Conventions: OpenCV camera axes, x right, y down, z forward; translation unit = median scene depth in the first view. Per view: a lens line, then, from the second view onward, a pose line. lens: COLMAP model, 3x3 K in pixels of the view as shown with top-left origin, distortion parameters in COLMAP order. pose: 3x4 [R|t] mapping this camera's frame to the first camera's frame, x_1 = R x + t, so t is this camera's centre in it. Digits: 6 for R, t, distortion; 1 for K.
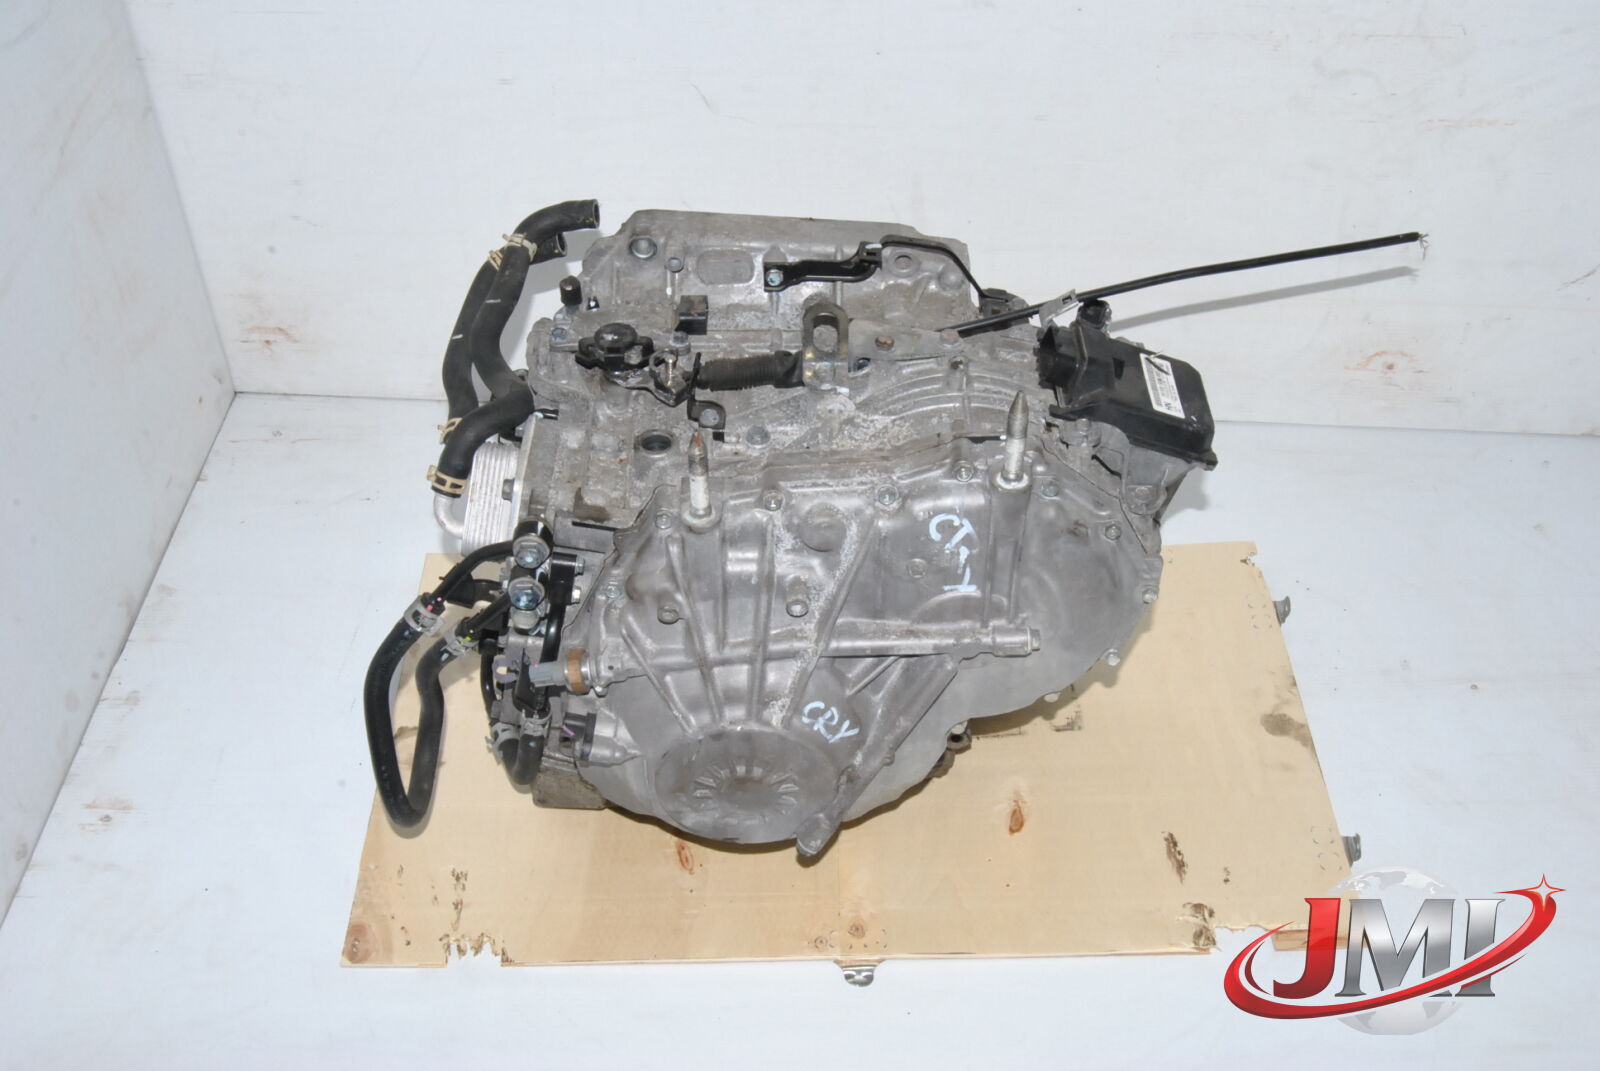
lens RADIAL K [[1659.3, 0, 800.0], [0, 1659.3, 535.5], [0, 0, 1]] dist [-0.008361, -0.149270]
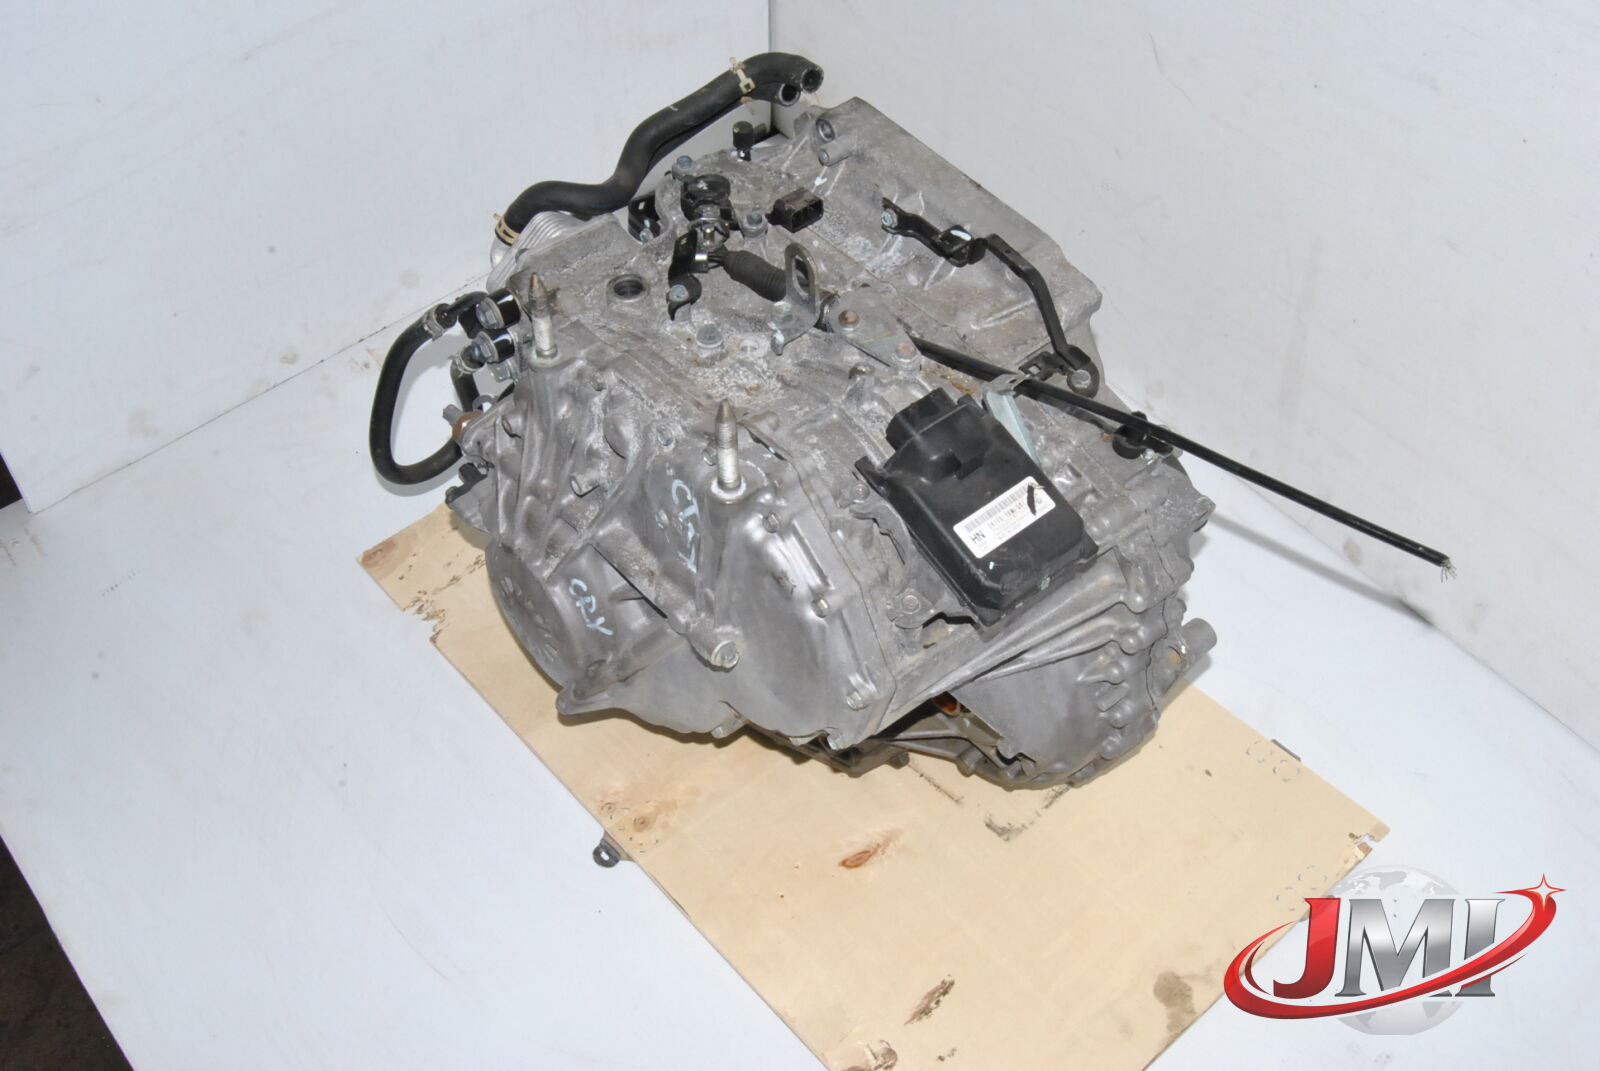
lens RADIAL K [[1659.3, 0, 800.0], [0, 1659.3, 535.5], [0, 0, 1]] dist [-0.008361, -0.149270]
pose [[0.648955, 0.563368, -0.511344, 0.539643], [-0.506665, 0.821388, 0.261939, -0.230505], [0.567580, 0.089093, 0.818483, 0.220484]]
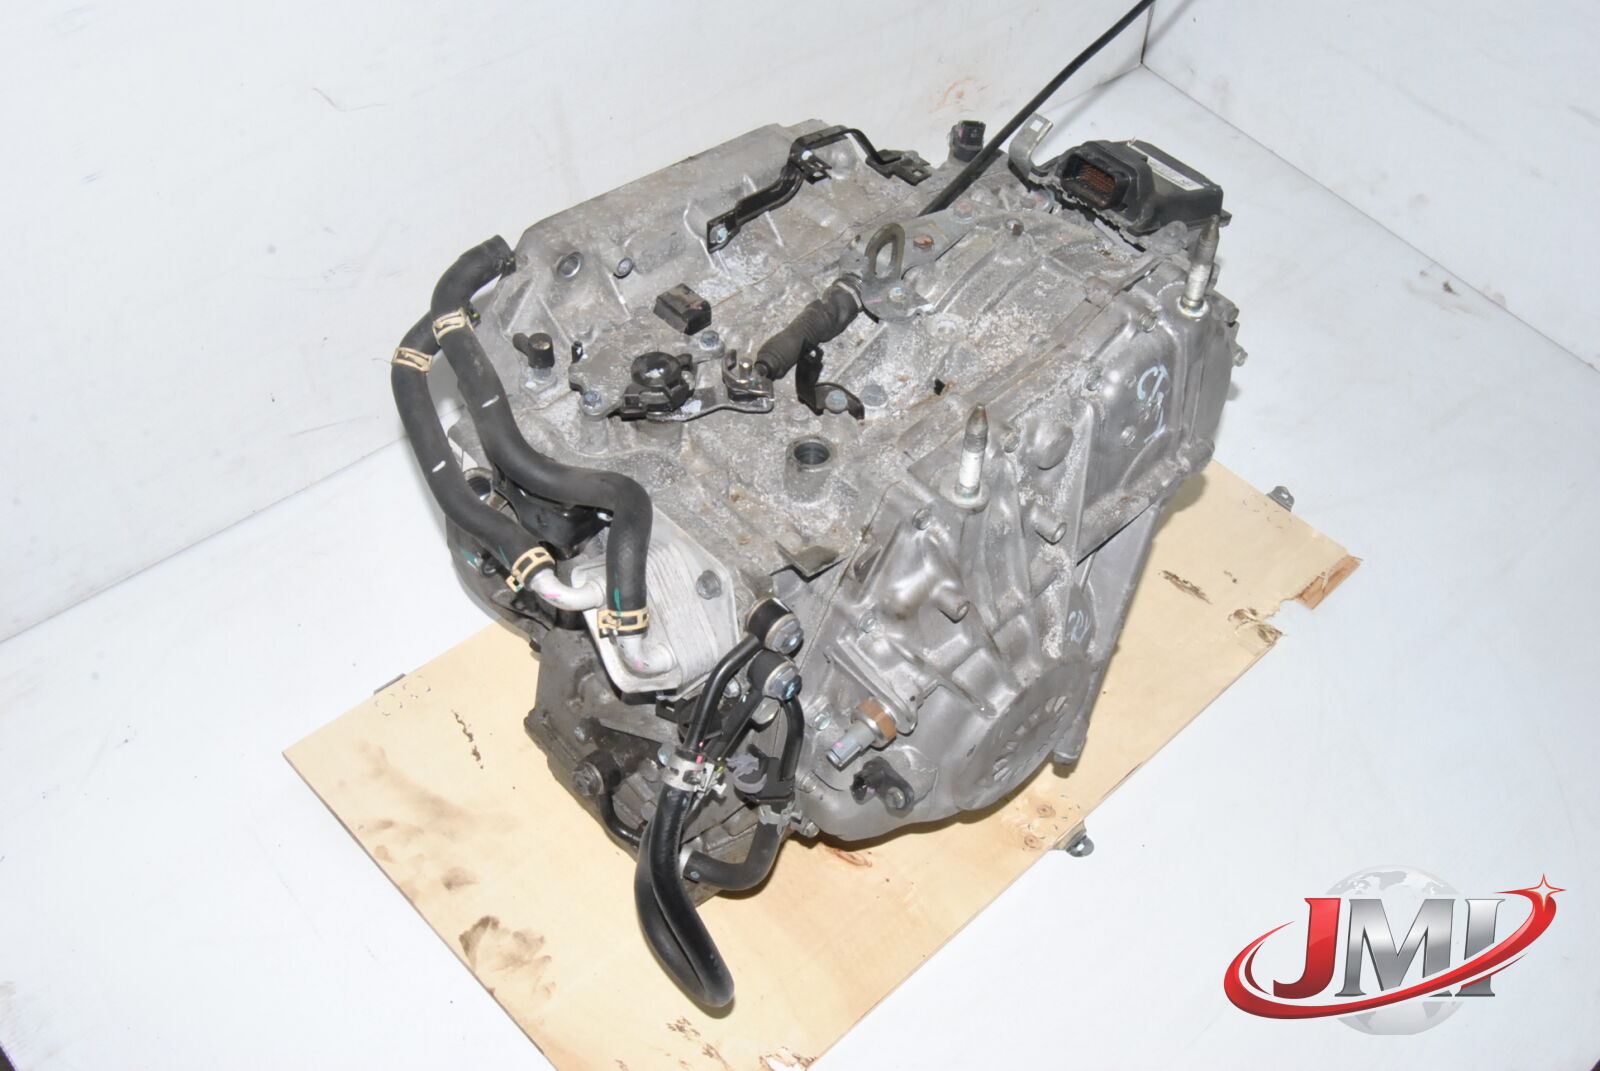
lens RADIAL K [[1693.0, 0, 859.0], [0, 1693.0, 560.8], [0, 0, 1]] dist [-0.013331, 0.029305]
pose [[0.712961, -0.497158, 0.494491, -0.490830], [0.426518, 0.867217, 0.256938, -0.205741], [-0.556569, 0.027722, 0.830338, 0.232399]]
